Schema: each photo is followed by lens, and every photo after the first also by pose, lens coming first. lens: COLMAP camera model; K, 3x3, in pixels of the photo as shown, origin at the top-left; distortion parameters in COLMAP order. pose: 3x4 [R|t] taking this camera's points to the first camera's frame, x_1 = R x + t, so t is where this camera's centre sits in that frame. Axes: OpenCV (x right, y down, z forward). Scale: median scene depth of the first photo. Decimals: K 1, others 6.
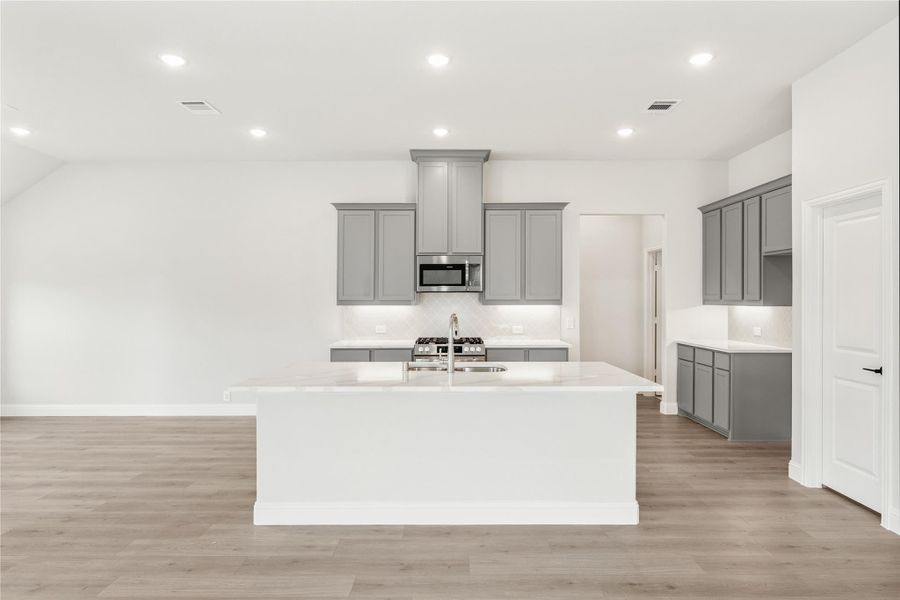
lens RADIAL K [[525.5, 0, 453.7], [0, 525.5, 295.4], [0, 0, 1]] dist [0.001908, 0.000602]
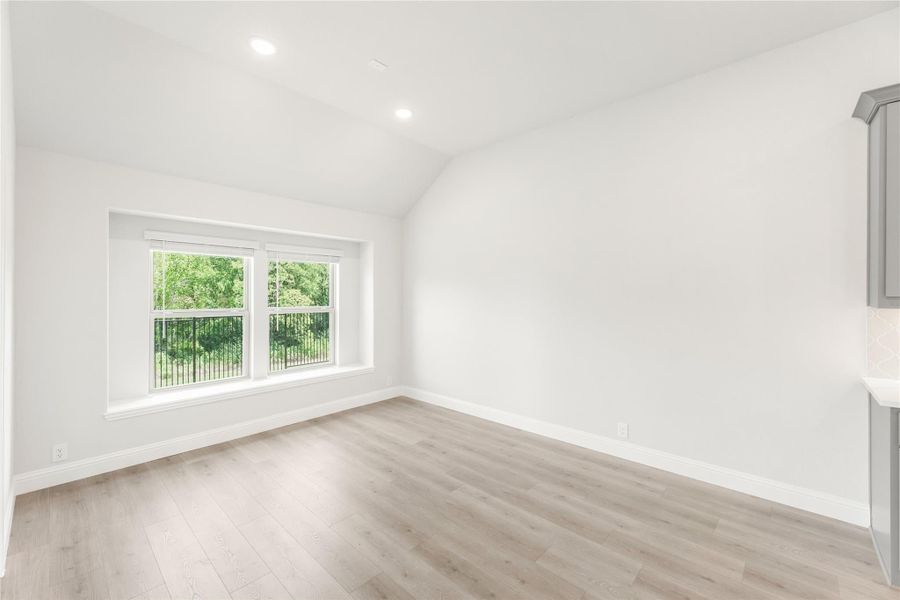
lens RADIAL K [[379.9, 0, 445.6], [0, 379.9, 290.6], [0, 0, 1]] dist [-0.001129, 0.000608]
pose [[0.743043, -0.001702, -0.669241, -0.313878], [0.001007, 0.999998, -0.001425, 0.003128], [0.669243, 0.000385, 0.743044, 0.541200]]
